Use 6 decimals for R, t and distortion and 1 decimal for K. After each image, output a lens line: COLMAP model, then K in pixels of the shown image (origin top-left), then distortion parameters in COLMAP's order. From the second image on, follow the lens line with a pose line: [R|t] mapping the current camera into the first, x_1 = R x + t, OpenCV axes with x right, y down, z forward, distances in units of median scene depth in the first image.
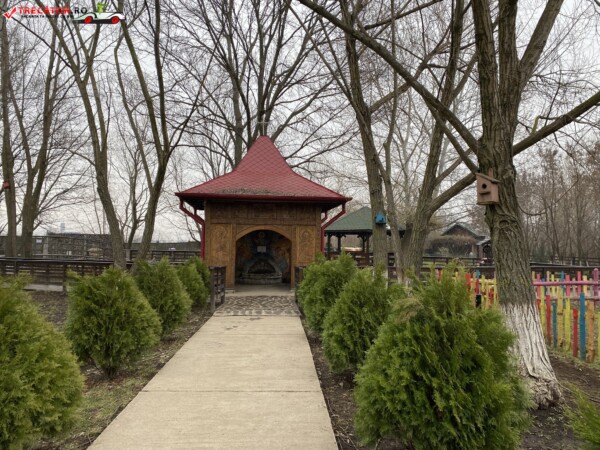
lens RADIAL K [[451.0, 0, 300.2], [0, 451.0, 224.7], [0, 0, 1]] dist [0.000340, 0.002943]
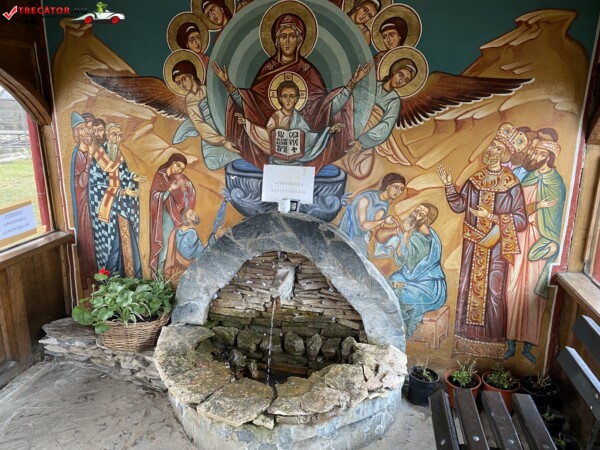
lens RADIAL K [[451.0, 0, 298.8], [0, 451.0, 225.9], [0, 0, 1]] dist [0.000340, 0.002943]
pose [[0.959945, 0.073288, -0.270432, -0.036436], [0.010503, 0.955094, 0.296117, 0.020418], [0.279990, -0.287096, 0.916068, 0.856656]]
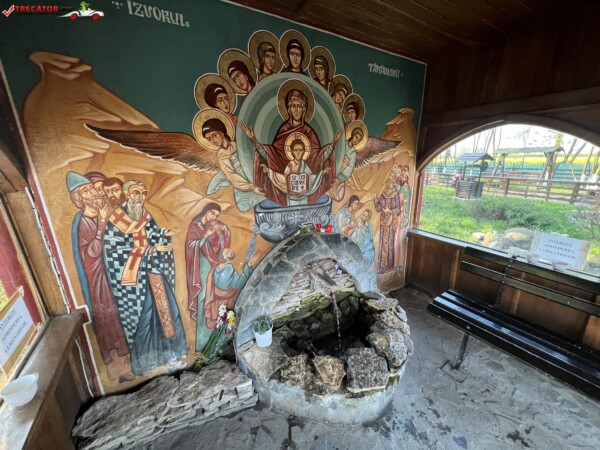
lens RADIAL K [[237.8, 0, 299.5], [0, 237.8, 225.7], [0, 0, 1]] dist [-0.011795, 0.002698]
pose [[0.900863, -0.142579, 0.410022, -0.138969], [0.004268, 0.947387, 0.320061, 0.021550], [-0.434083, -0.286581, 0.854075, 0.904200]]
